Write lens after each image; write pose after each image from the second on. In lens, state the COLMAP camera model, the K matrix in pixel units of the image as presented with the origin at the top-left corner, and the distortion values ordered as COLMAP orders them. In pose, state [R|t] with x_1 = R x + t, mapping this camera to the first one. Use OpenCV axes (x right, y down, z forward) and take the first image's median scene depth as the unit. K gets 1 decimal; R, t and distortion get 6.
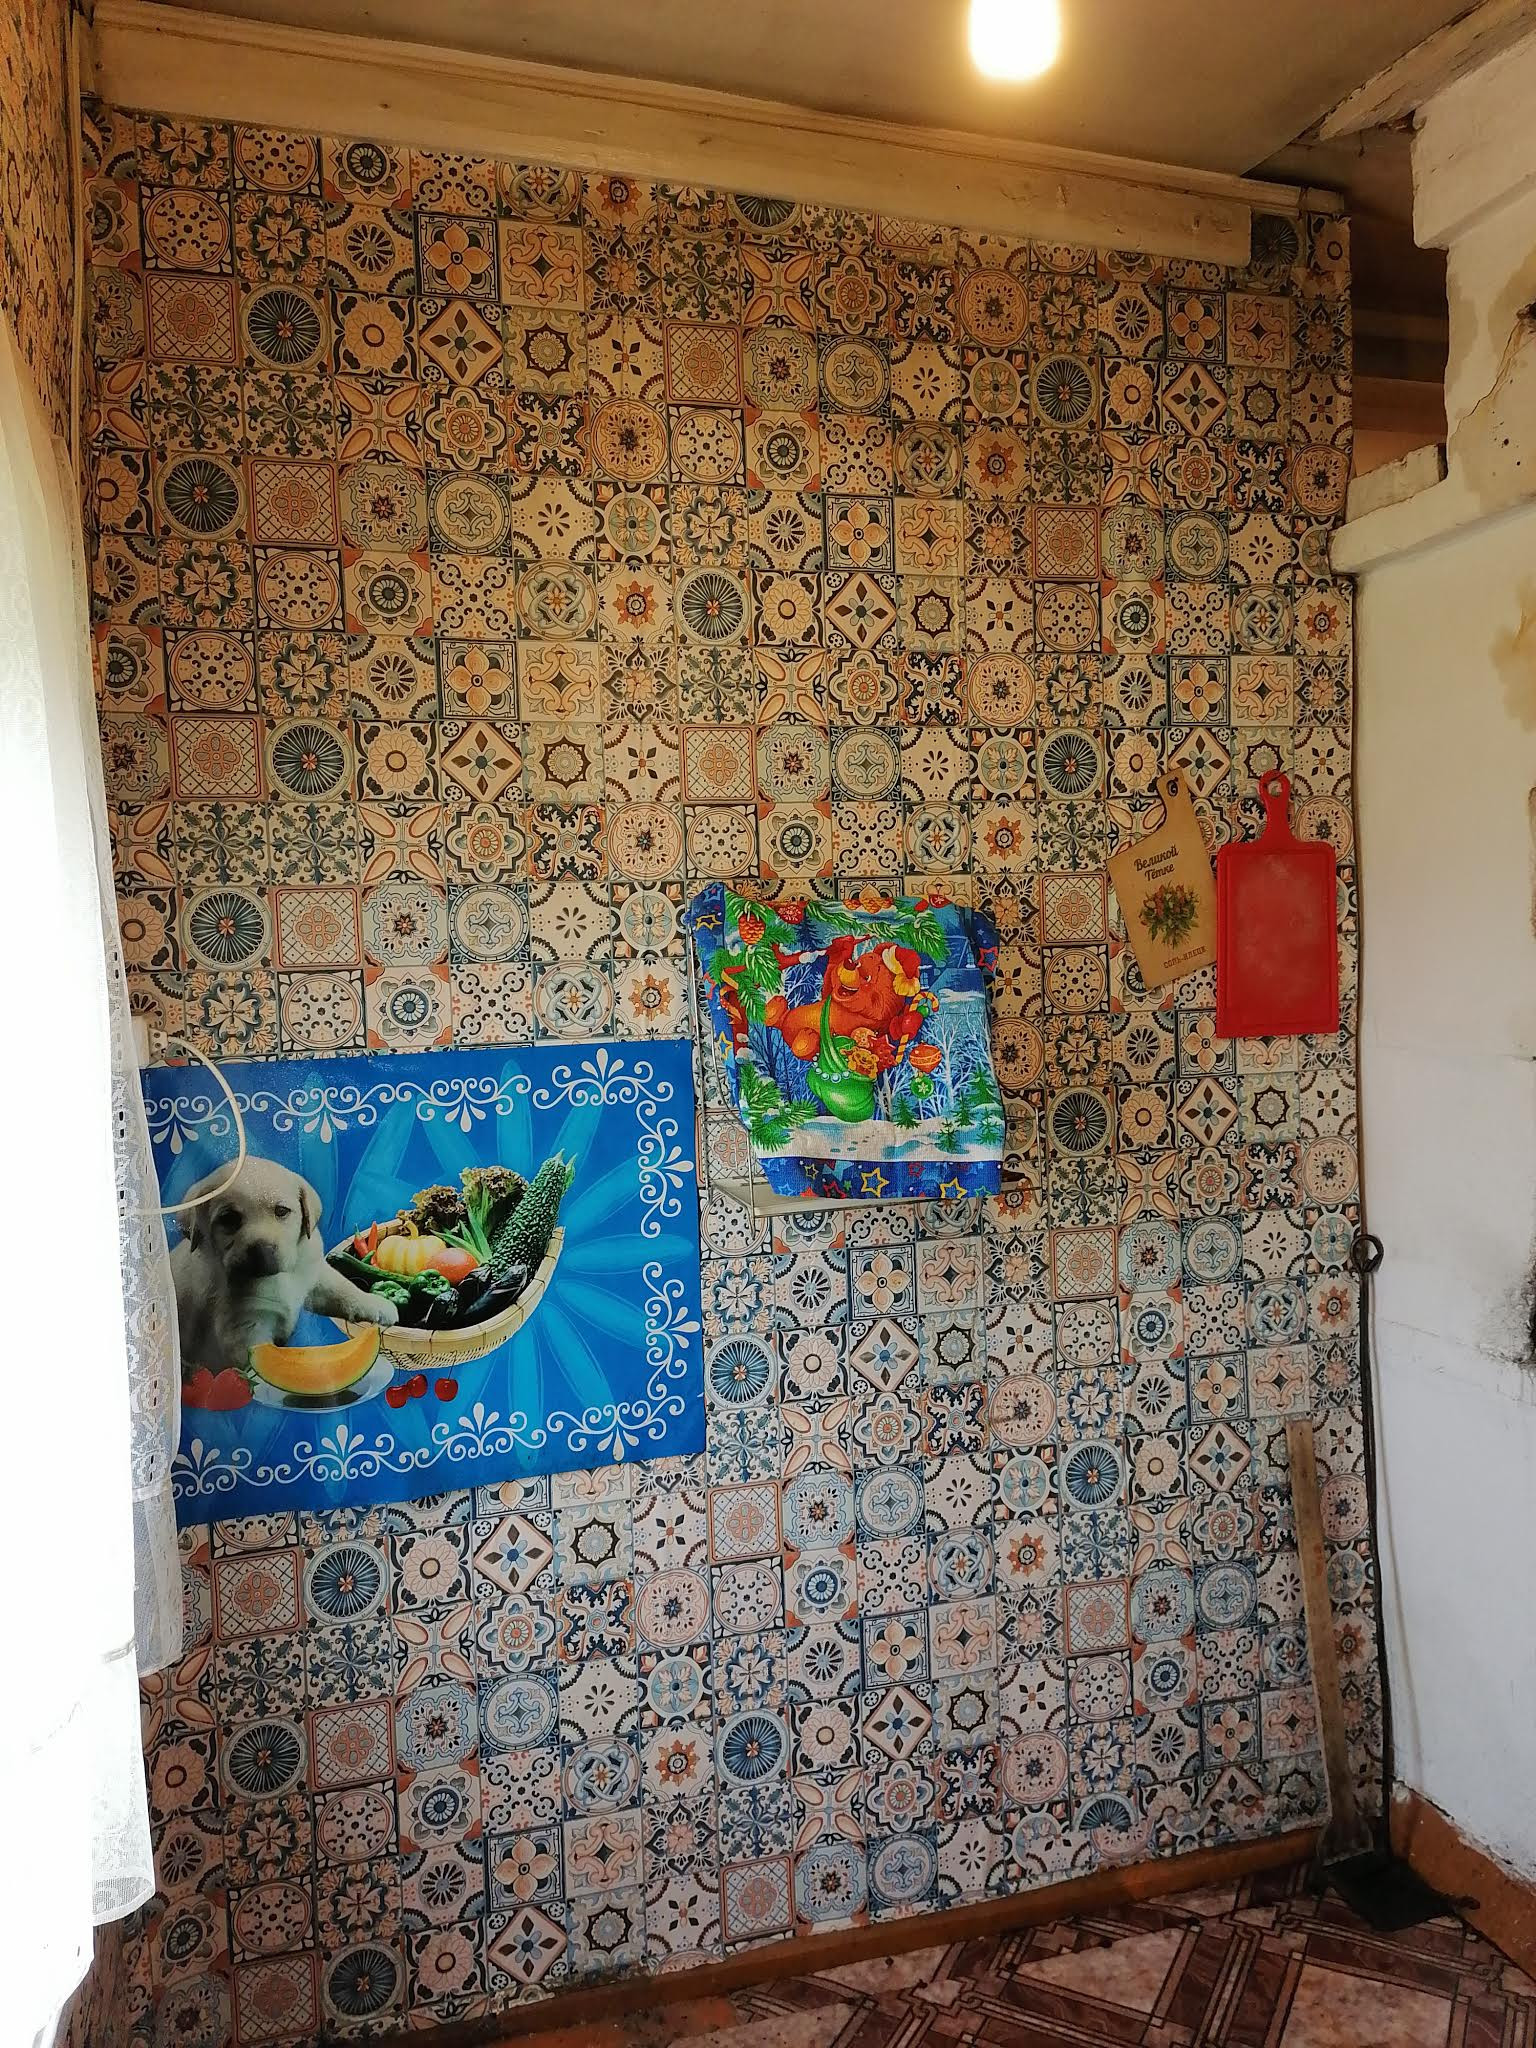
lens RADIAL K [[1520.8, 0, 777.6], [0, 1520.8, 1022.7], [0, 0, 1]] dist [0.096249, -0.096127]
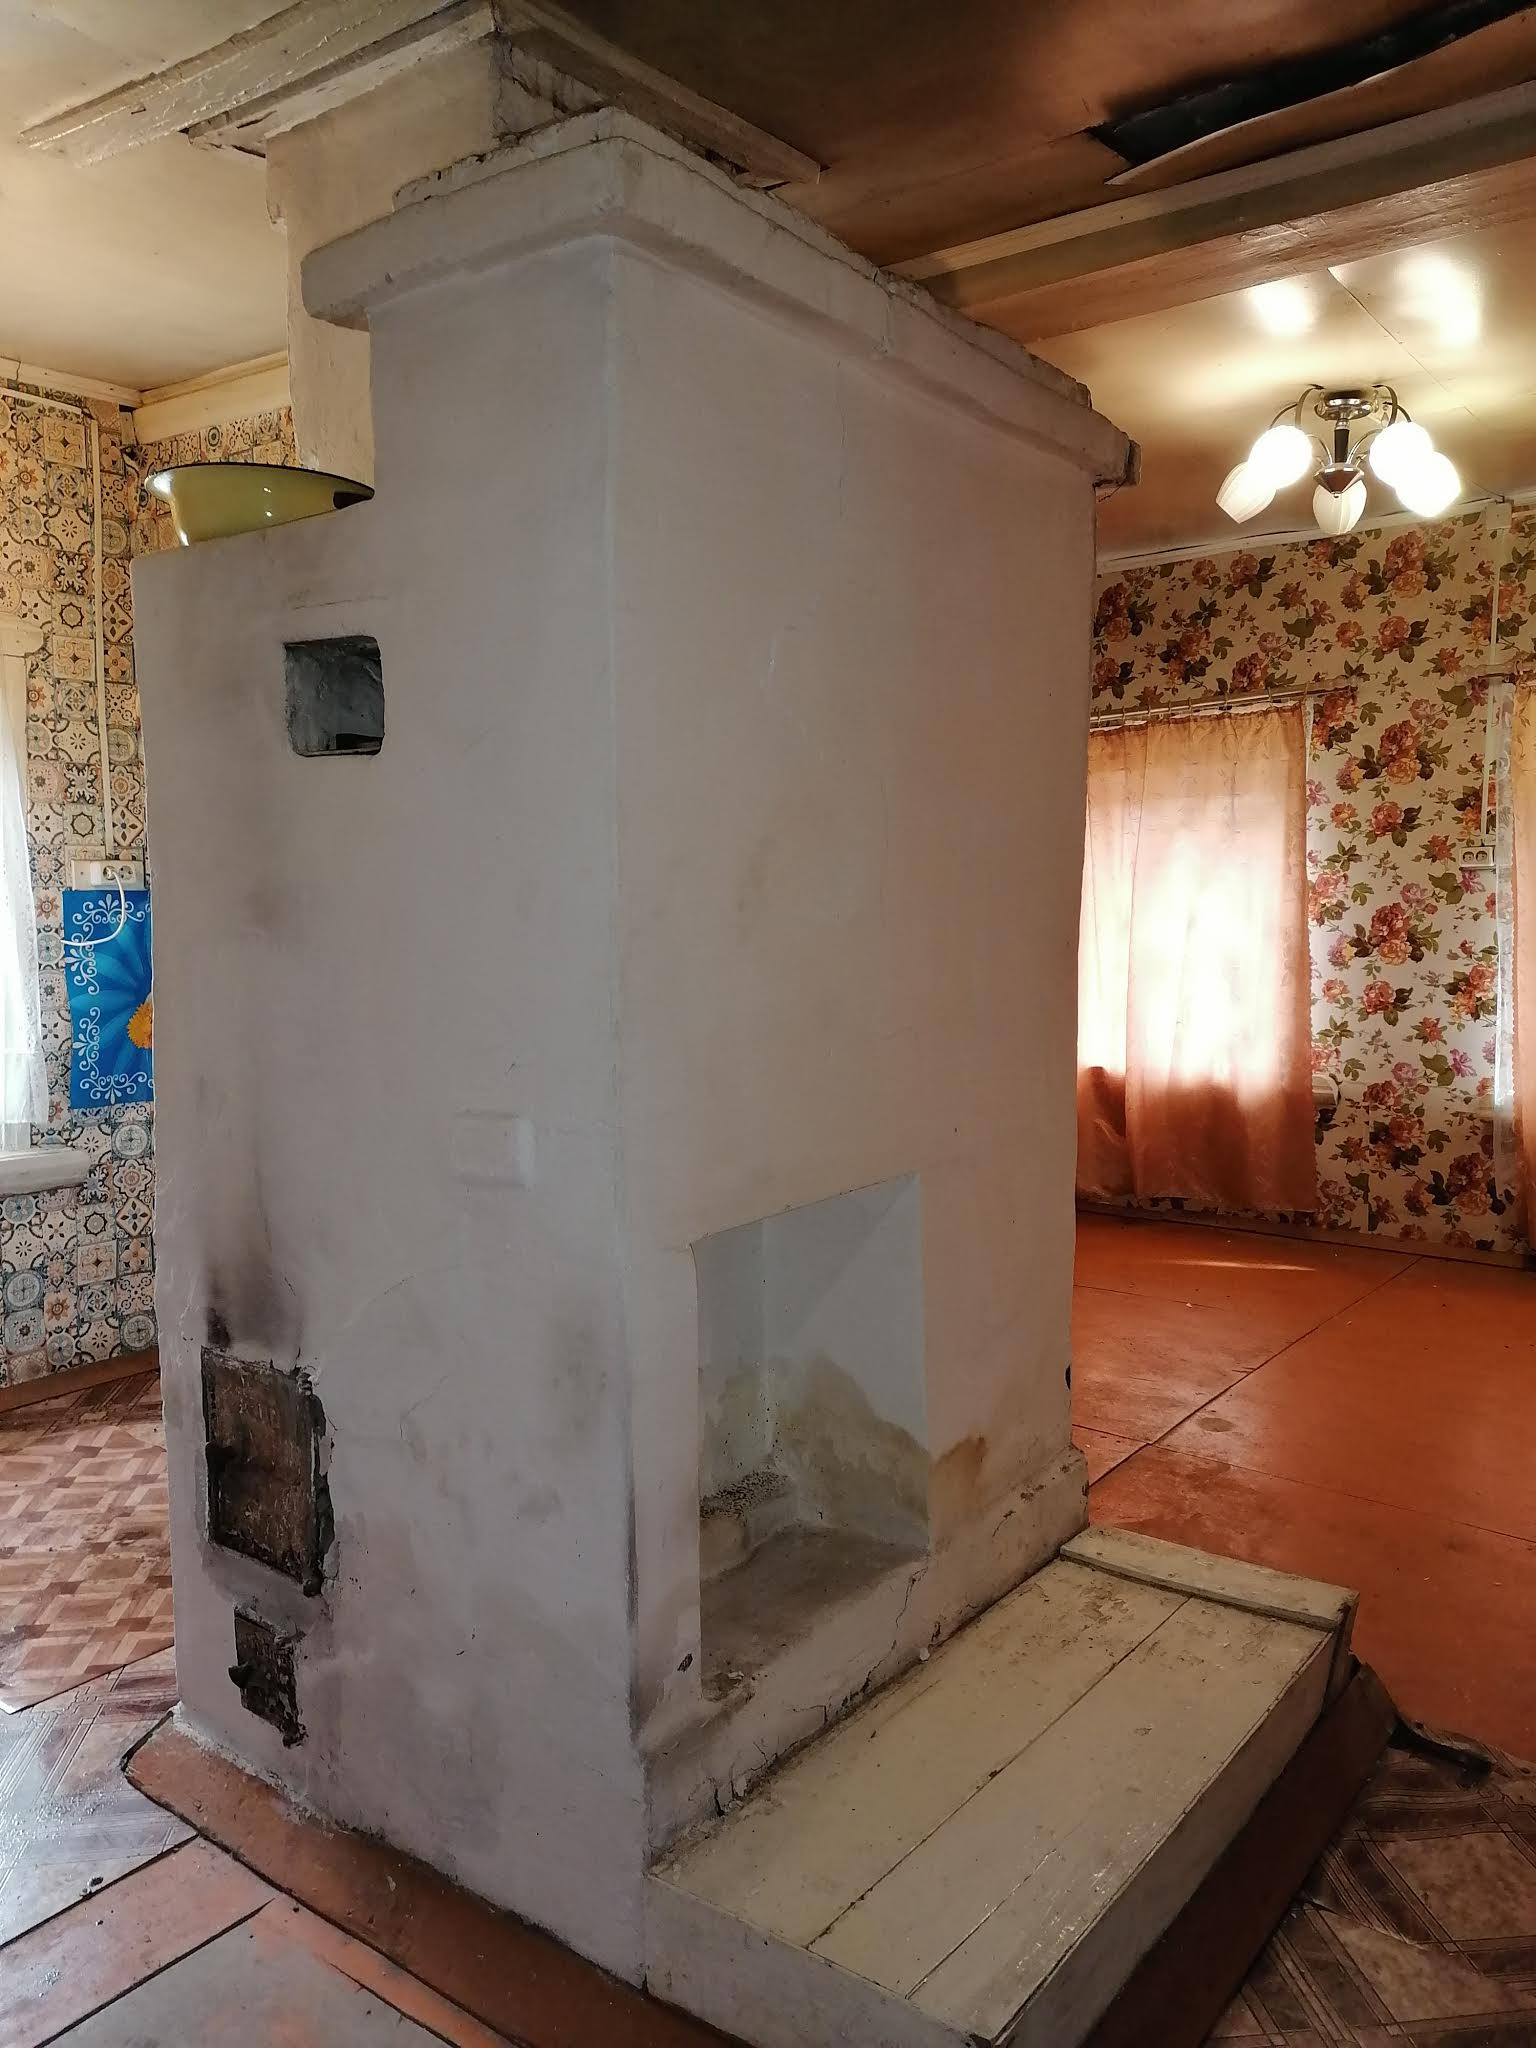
lens RADIAL K [[1520.8, 0, 777.6], [0, 1520.8, 1017.6], [0, 0, 1]] dist [0.096249, -0.096127]
pose [[0.577715, 0.102671, -0.809756, 1.779060], [-0.055234, 0.994701, 0.086714, -0.024357], [0.814368, -0.005370, 0.580324, 0.415276]]
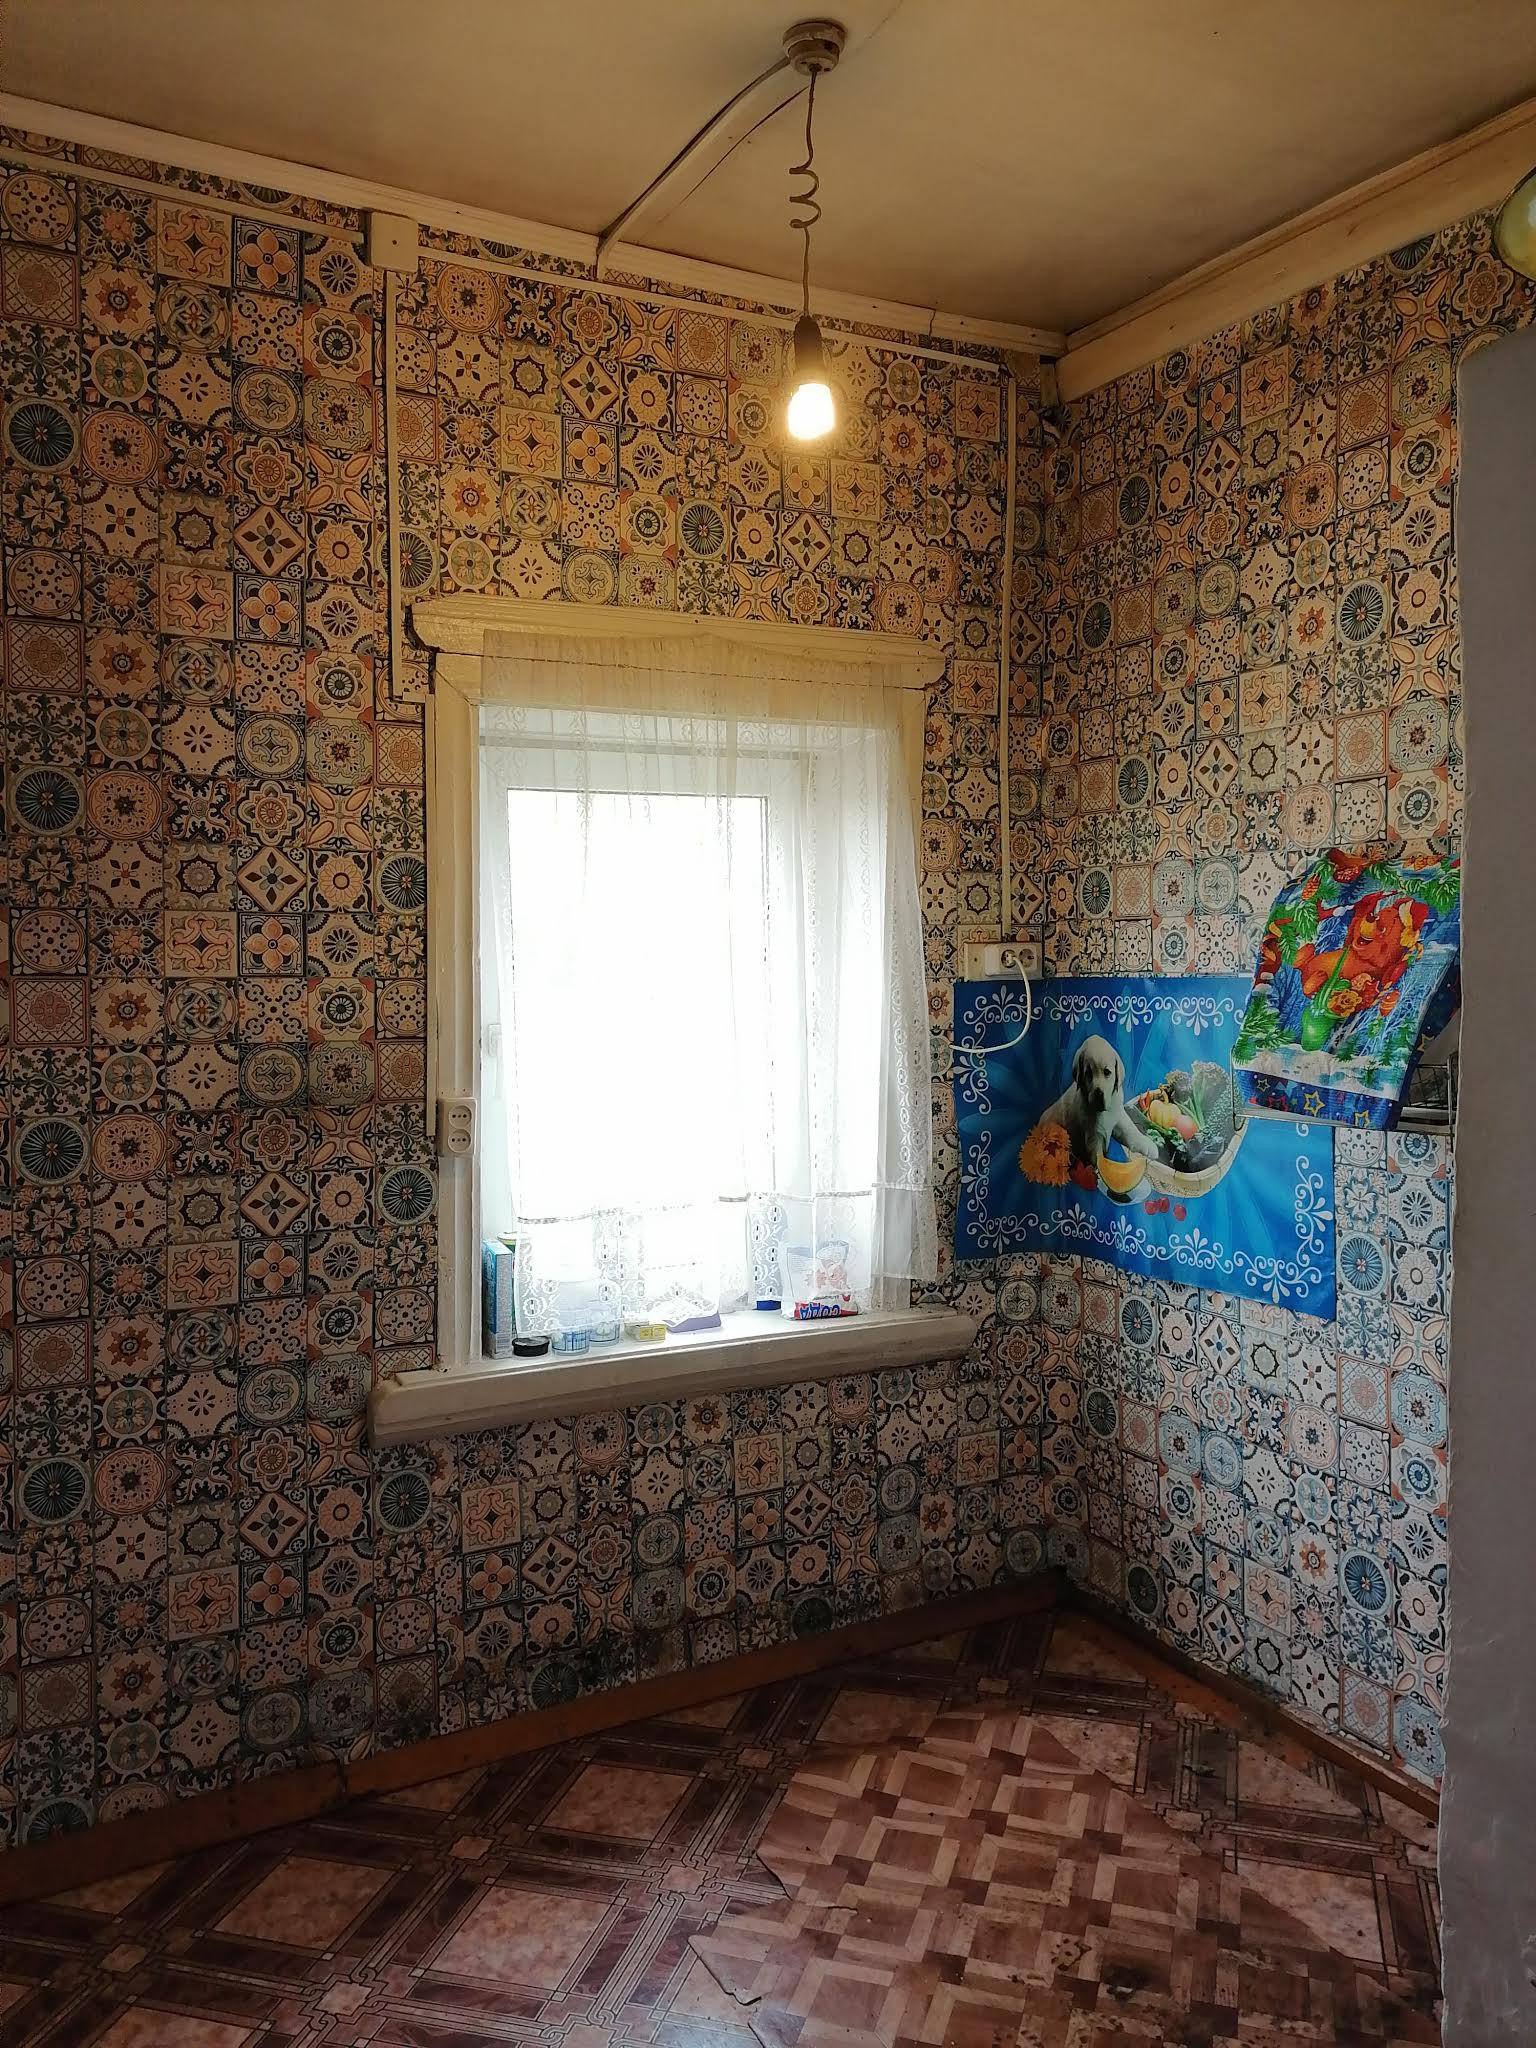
lens RADIAL K [[1617.6, 0, 833.1], [0, 1617.6, 1024.8], [0, 0, 1]] dist [0.107200, -0.125744]
pose [[0.204901, 0.073258, -0.976037, 1.182527], [-0.036421, 0.997075, 0.067191, -0.026330], [0.978105, 0.021781, 0.206970, 0.362247]]
